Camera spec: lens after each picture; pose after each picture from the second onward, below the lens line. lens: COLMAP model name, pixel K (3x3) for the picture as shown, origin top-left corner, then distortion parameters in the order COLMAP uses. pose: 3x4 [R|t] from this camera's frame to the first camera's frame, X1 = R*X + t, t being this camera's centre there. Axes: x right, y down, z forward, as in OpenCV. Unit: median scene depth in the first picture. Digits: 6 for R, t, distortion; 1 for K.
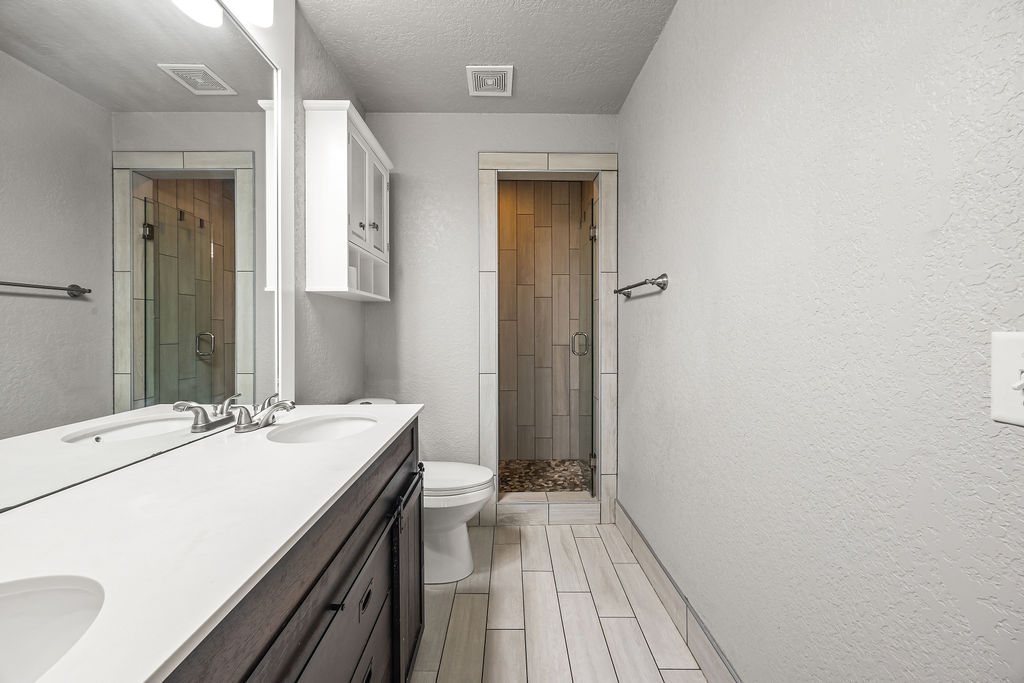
lens RADIAL K [[388.9, 0, 501.3], [0, 388.9, 331.6], [0, 0, 1]] dist [-0.005809, 0.000524]
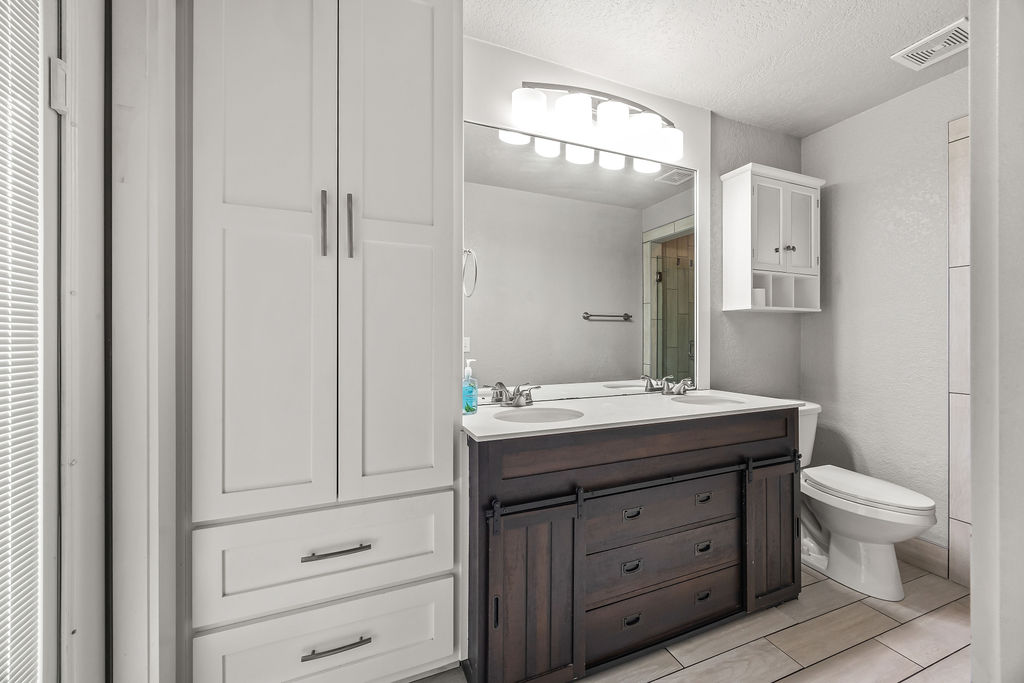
lens RADIAL K [[388.9, 0, 512.2], [0, 388.9, 338.4], [0, 0, 1]] dist [-0.005809, 0.000524]
pose [[0.368500, 0.000969, -0.929627, 0.385657], [-0.005573, 0.999984, -0.001166, 0.001610], [0.929611, 0.005611, 0.368500, -0.165218]]
